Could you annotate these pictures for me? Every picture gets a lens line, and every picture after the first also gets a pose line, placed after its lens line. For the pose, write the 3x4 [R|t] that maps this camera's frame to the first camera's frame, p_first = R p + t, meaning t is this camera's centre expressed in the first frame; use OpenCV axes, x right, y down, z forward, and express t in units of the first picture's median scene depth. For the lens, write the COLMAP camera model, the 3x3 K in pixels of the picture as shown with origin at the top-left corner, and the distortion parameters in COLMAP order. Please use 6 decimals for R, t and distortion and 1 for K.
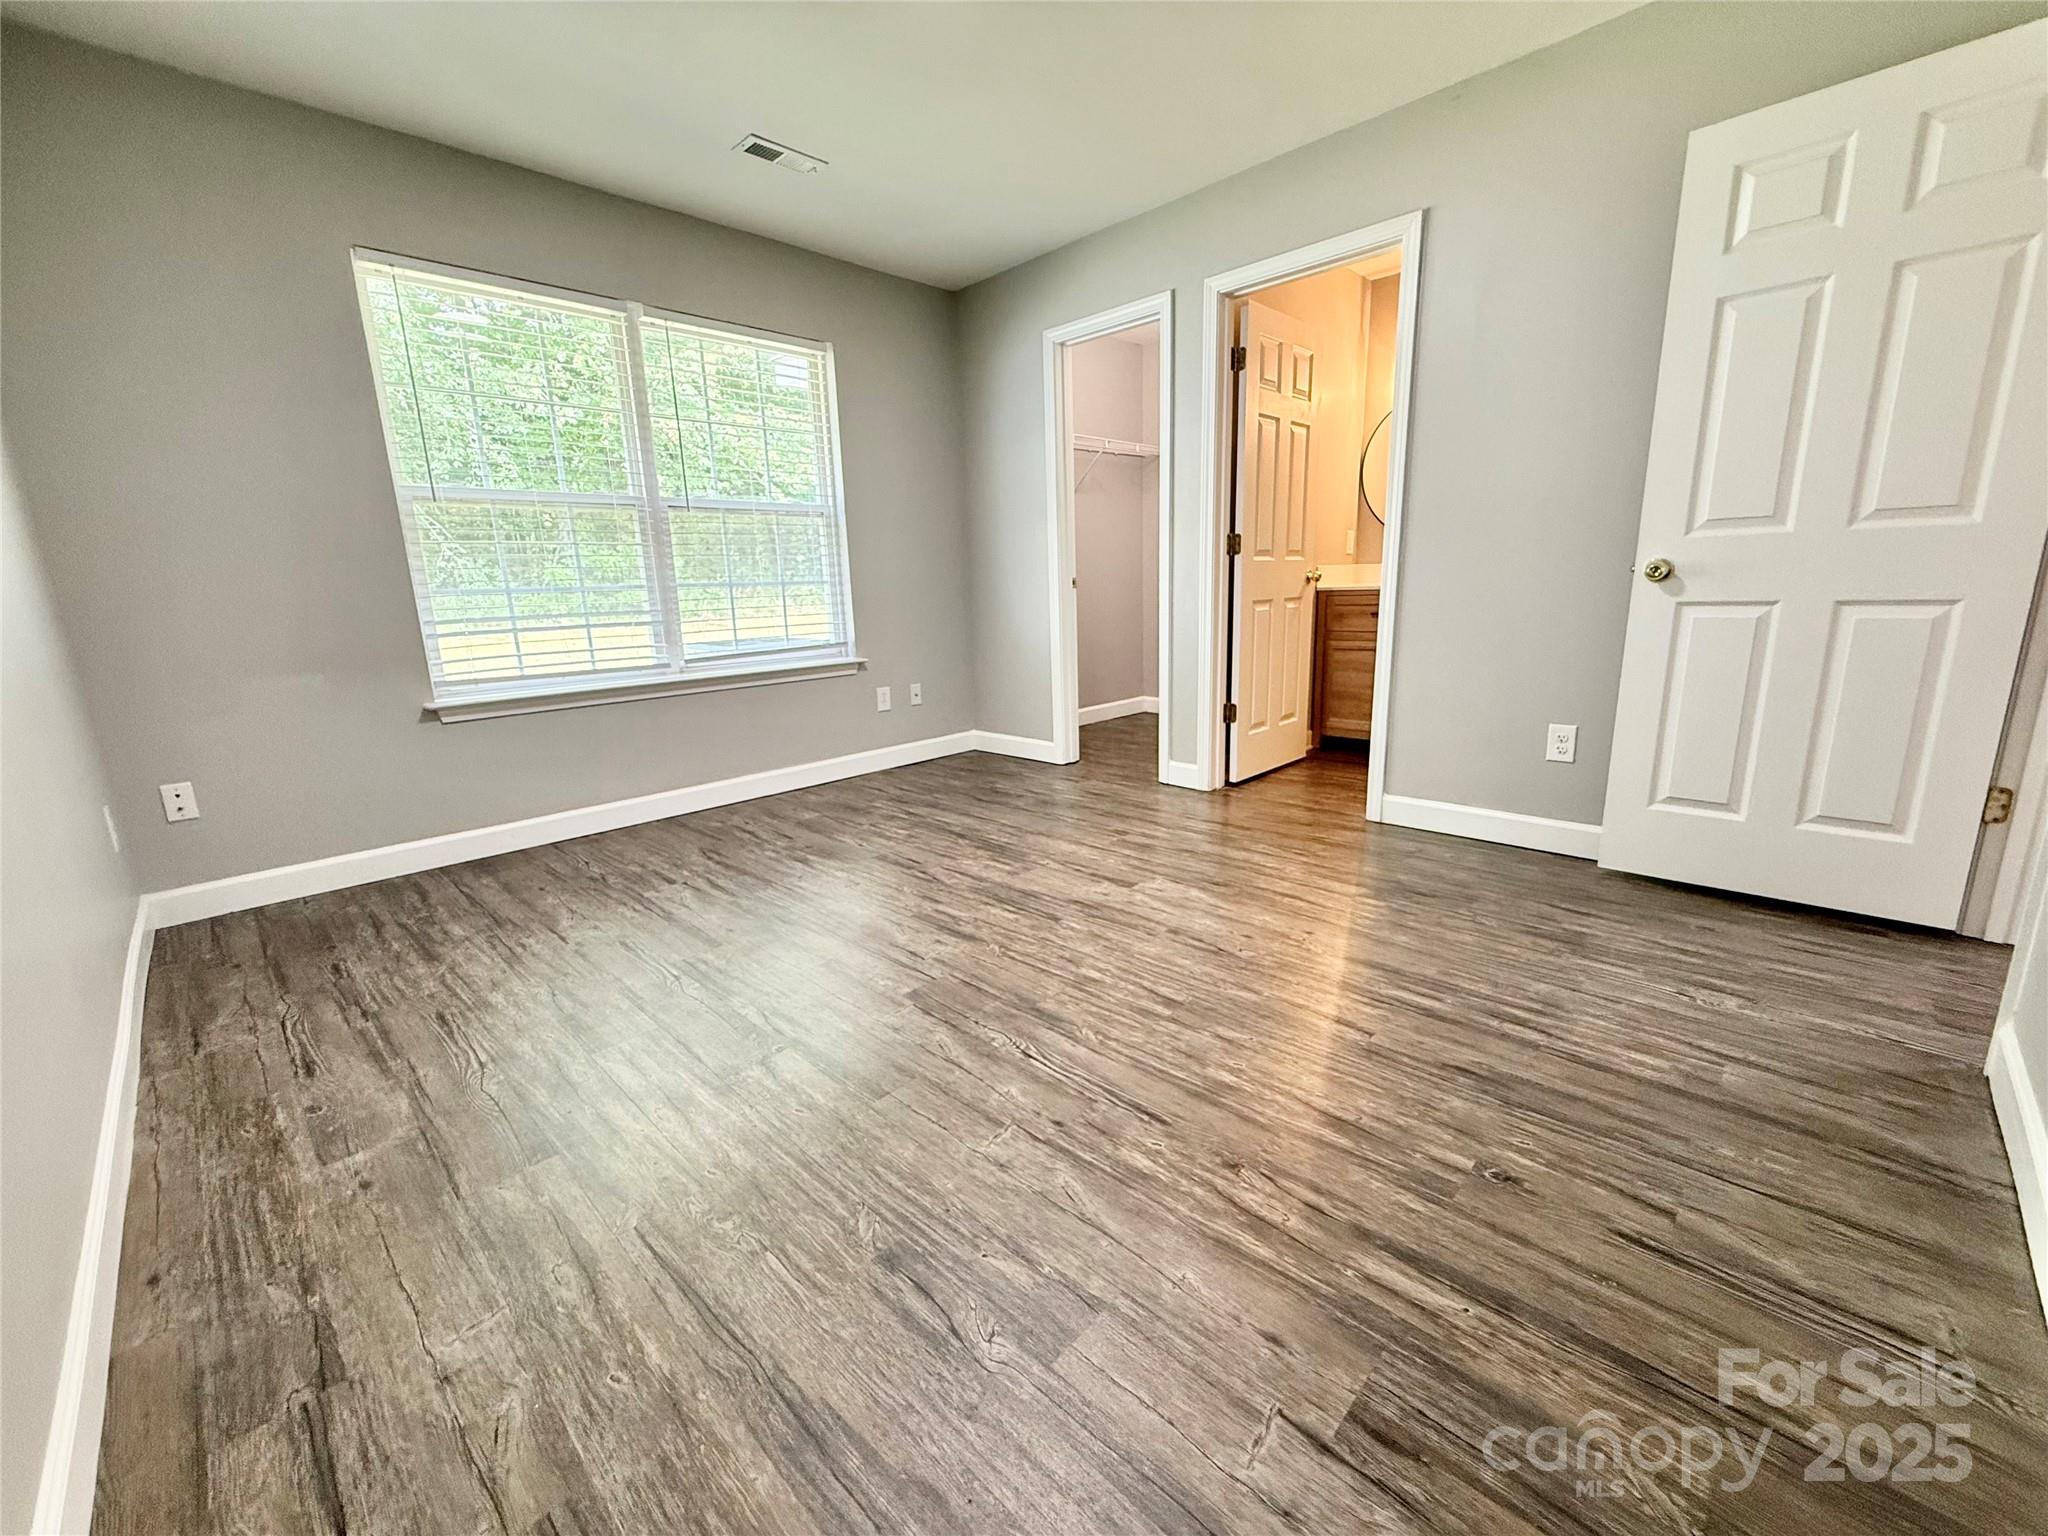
lens RADIAL K [[815.9, 0, 1029.4], [0, 815.9, 774.2], [0, 0, 1]] dist [-0.002152, 0.001480]
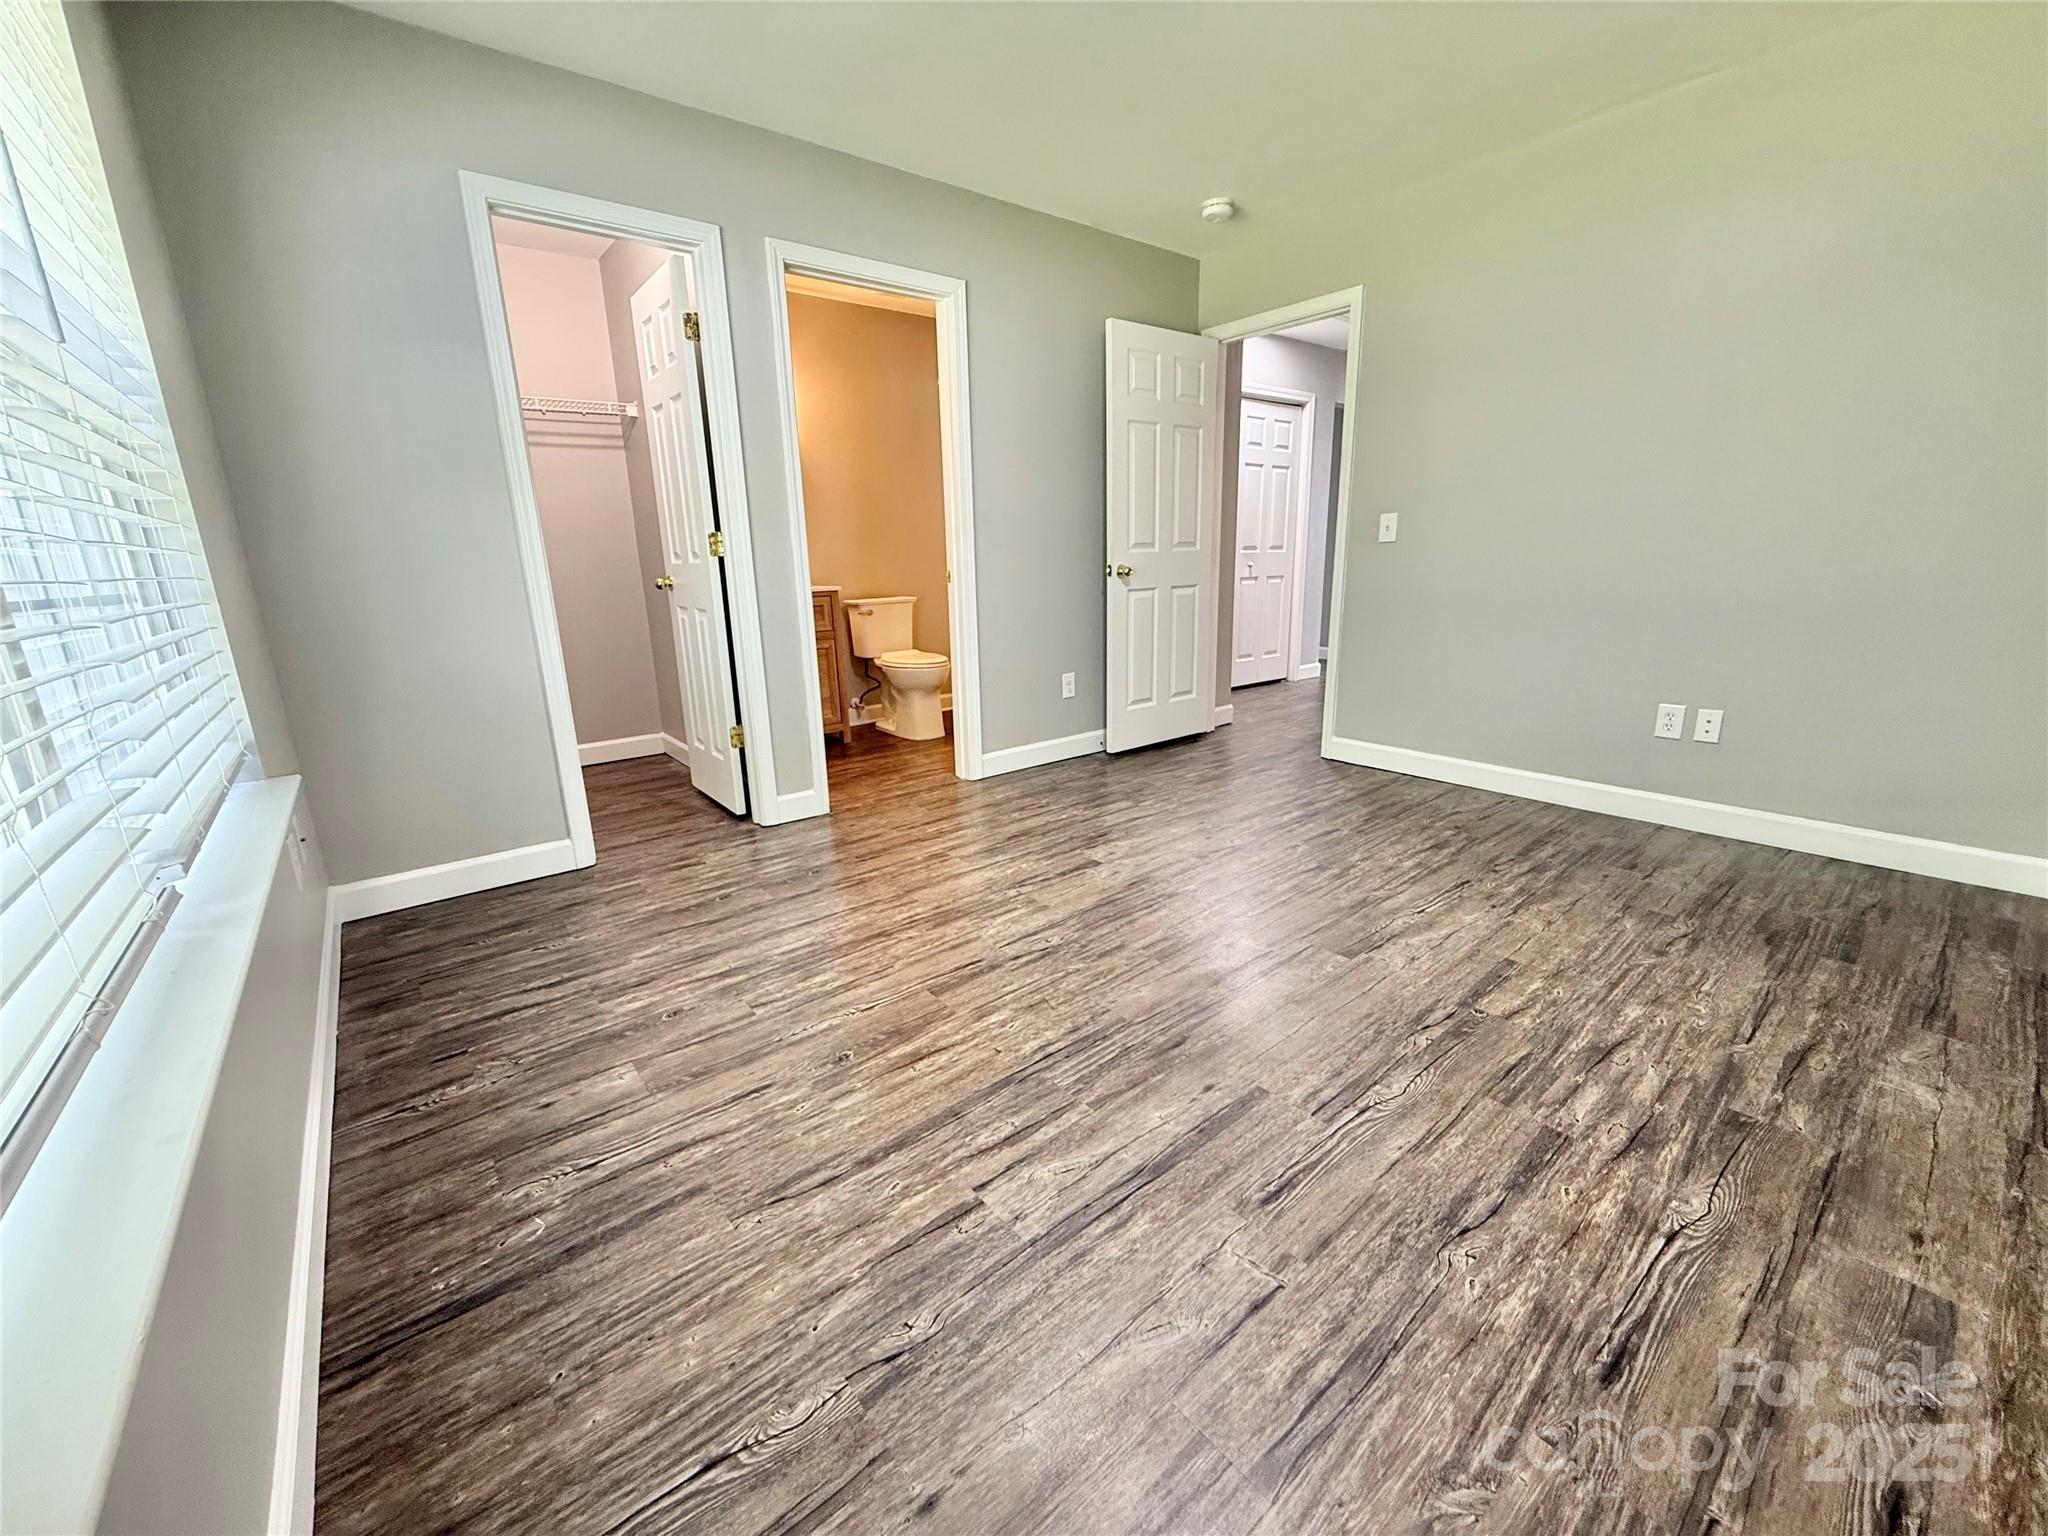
lens RADIAL K [[815.9, 0, 1011.2], [0, 815.9, 771.5], [0, 0, 1]] dist [-0.002152, 0.001480]
pose [[0.127236, -0.226761, 0.965604, -0.902416], [0.250092, 0.949397, 0.190000, -0.209443], [-0.959825, 0.217315, 0.177509, 0.900518]]
